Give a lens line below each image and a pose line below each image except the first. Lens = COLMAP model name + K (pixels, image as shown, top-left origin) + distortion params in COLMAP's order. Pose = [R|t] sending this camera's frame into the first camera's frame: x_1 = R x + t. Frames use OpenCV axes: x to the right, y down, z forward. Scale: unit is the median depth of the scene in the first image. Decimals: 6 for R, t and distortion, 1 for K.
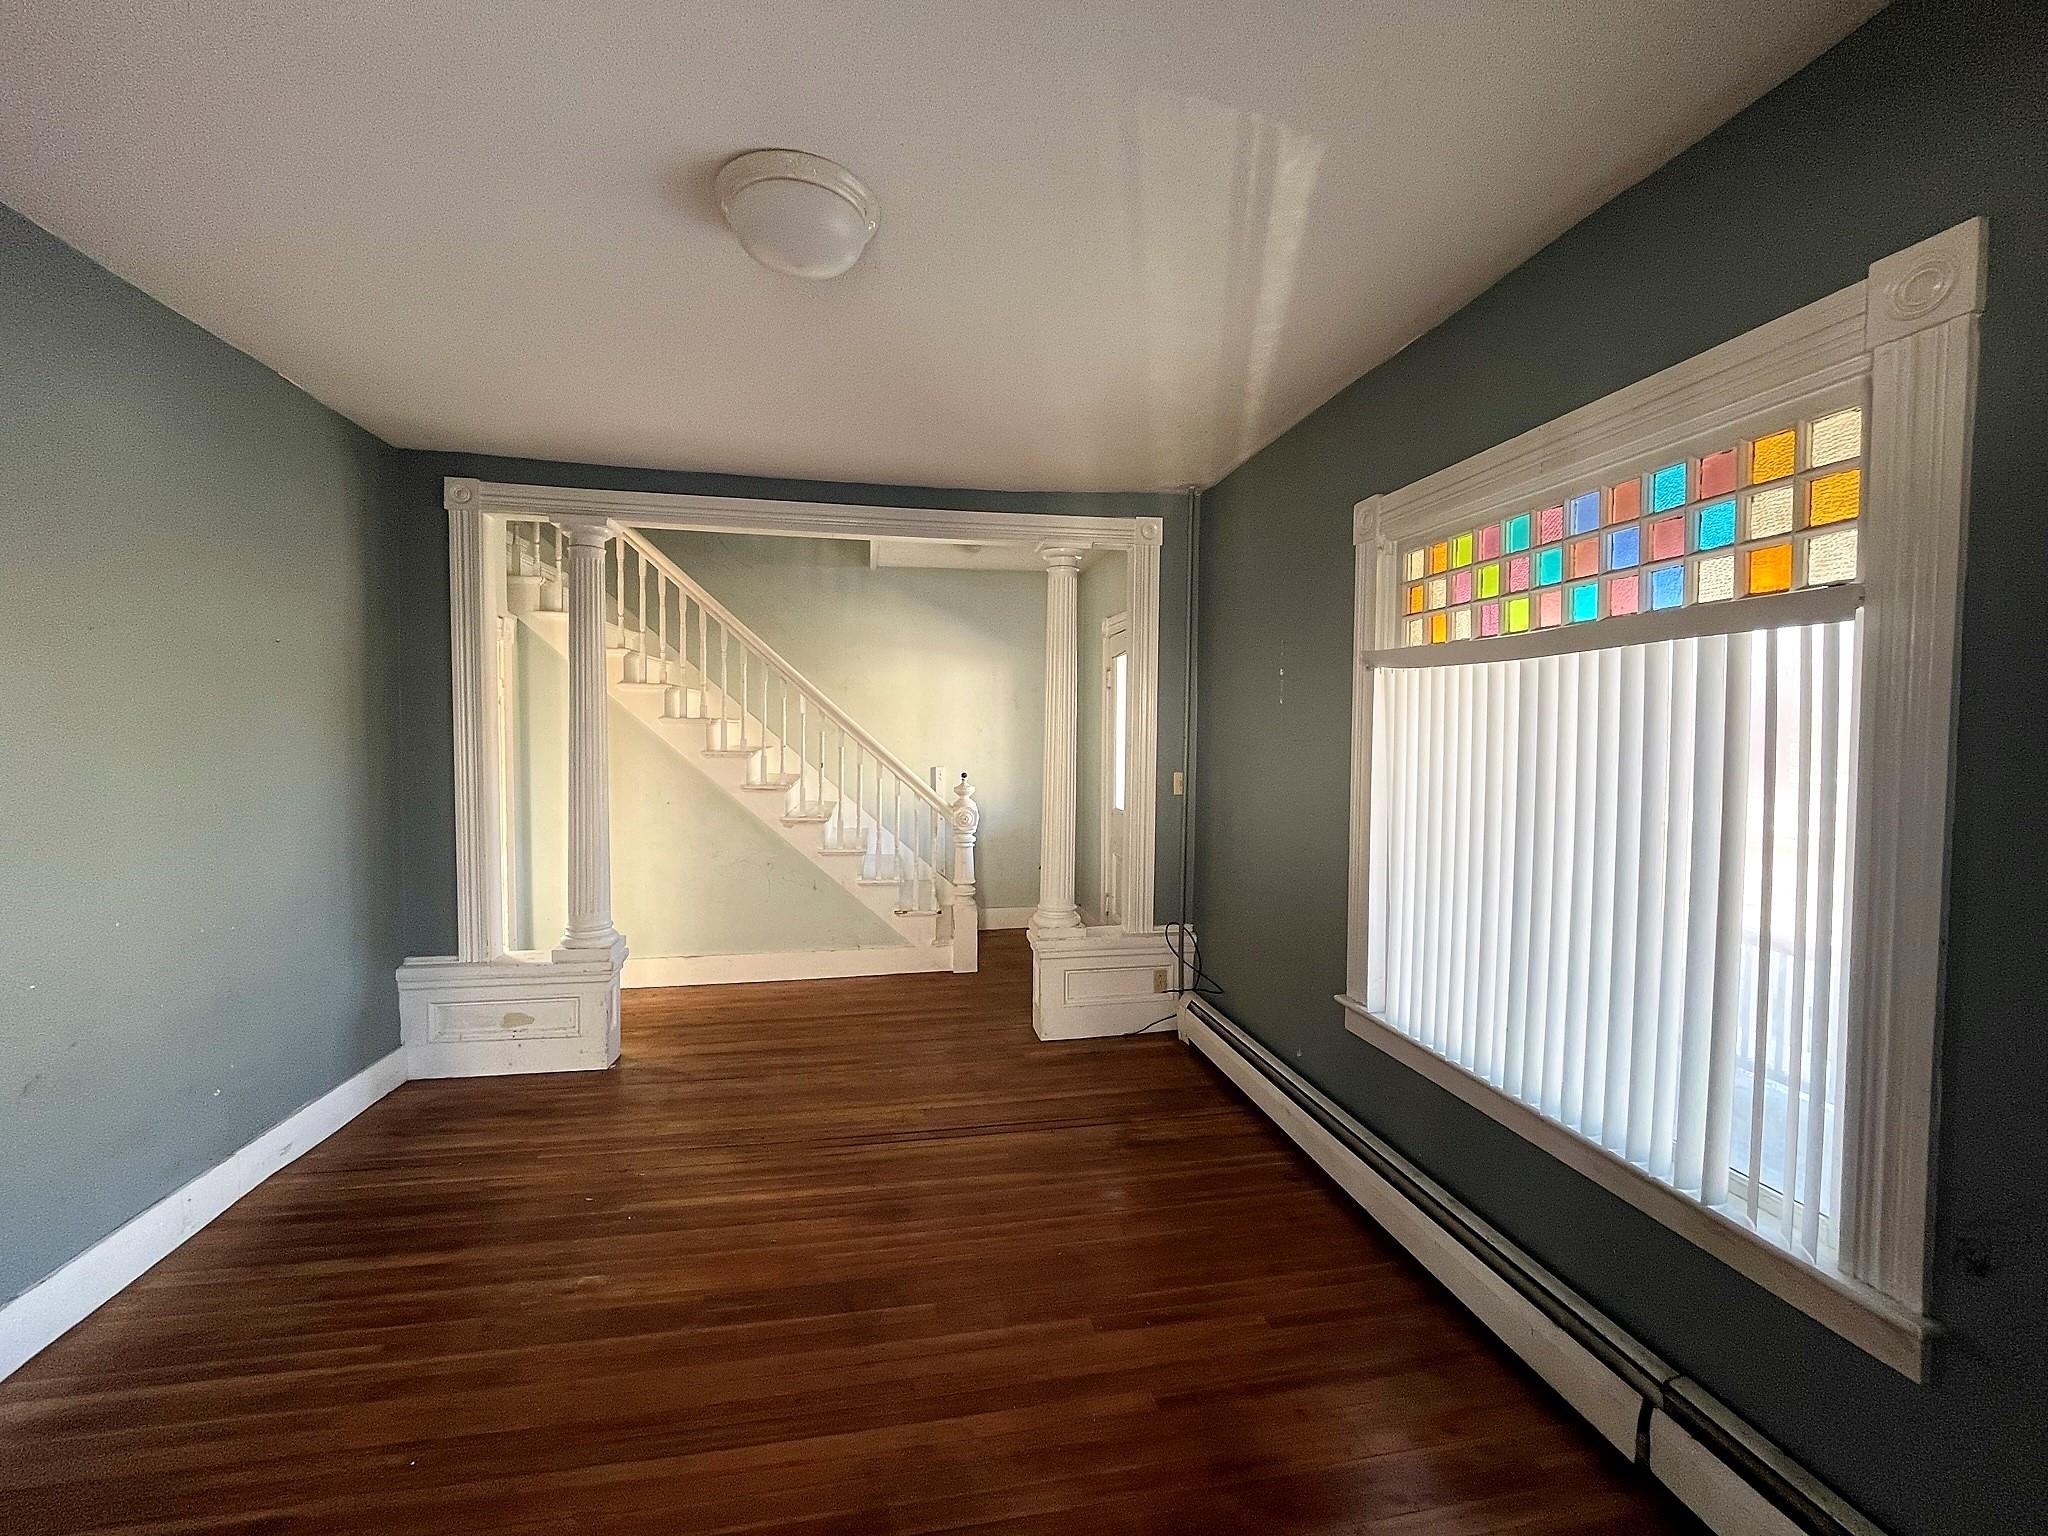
lens RADIAL K [[825.7, 0, 1024.0], [0, 825.7, 768.0], [0, 0, 1]] dist [-0.000262, -0.000030]
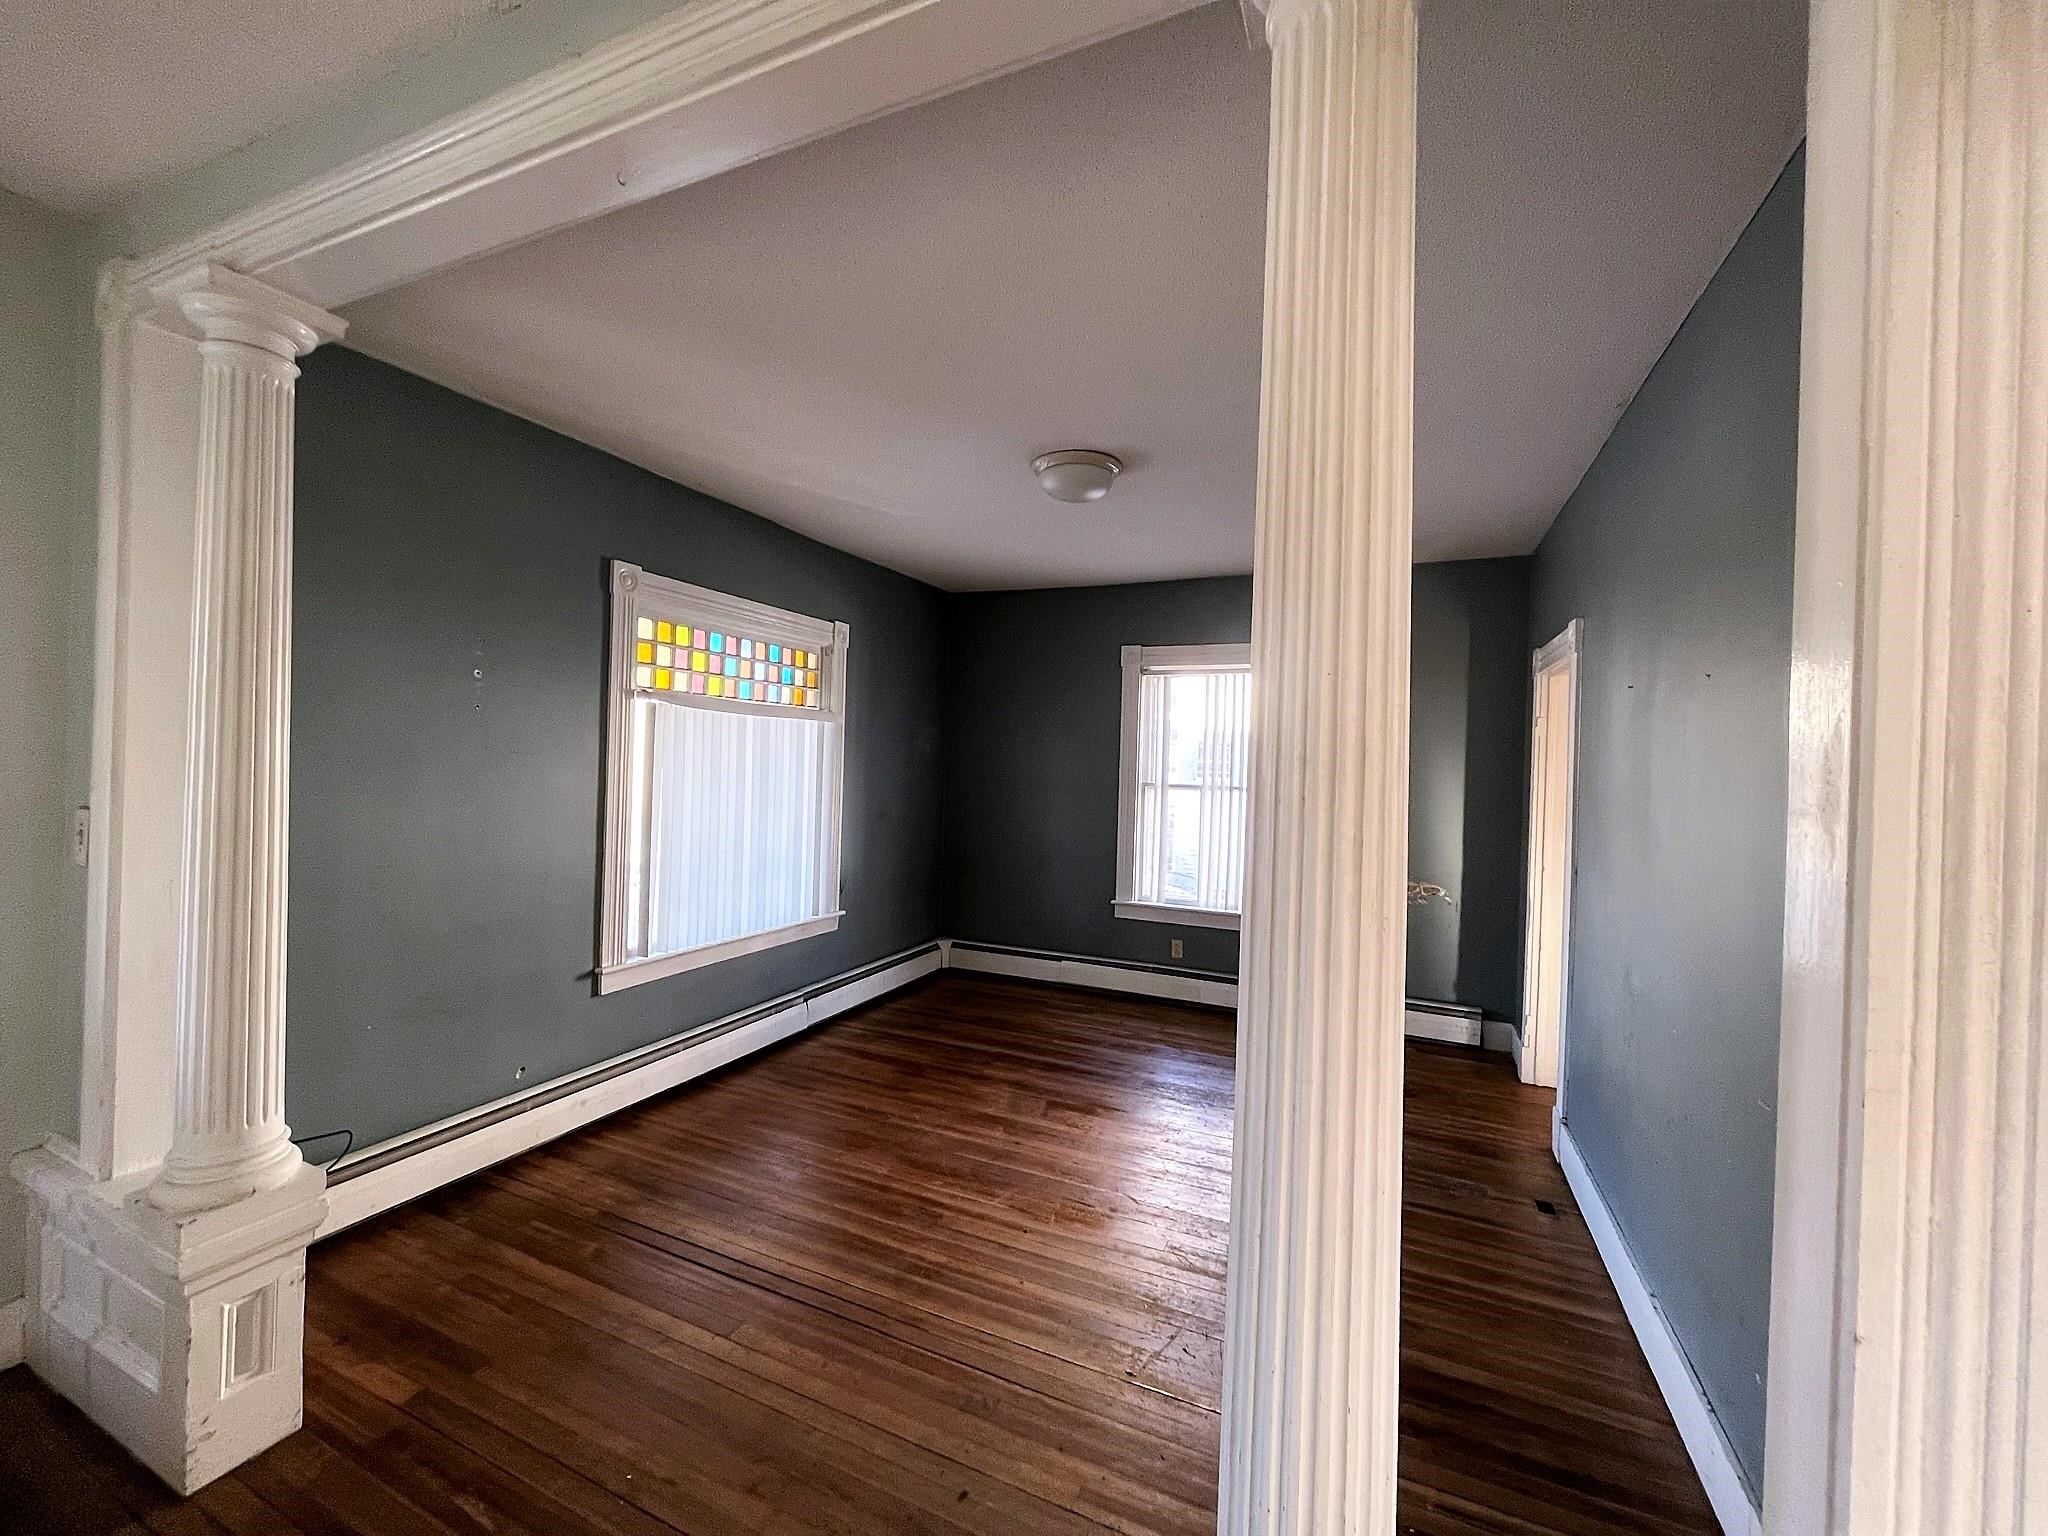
lens RADIAL K [[825.7, 0, 1024.0], [0, 825.7, 768.0], [0, 0, 1]] dist [-0.000262, -0.000030]
pose [[-0.821863, -0.034918, 0.568614, -0.948380], [-0.010124, 0.998857, 0.046707, -0.089865], [-0.569595, 0.032630, -0.821277, 1.978227]]
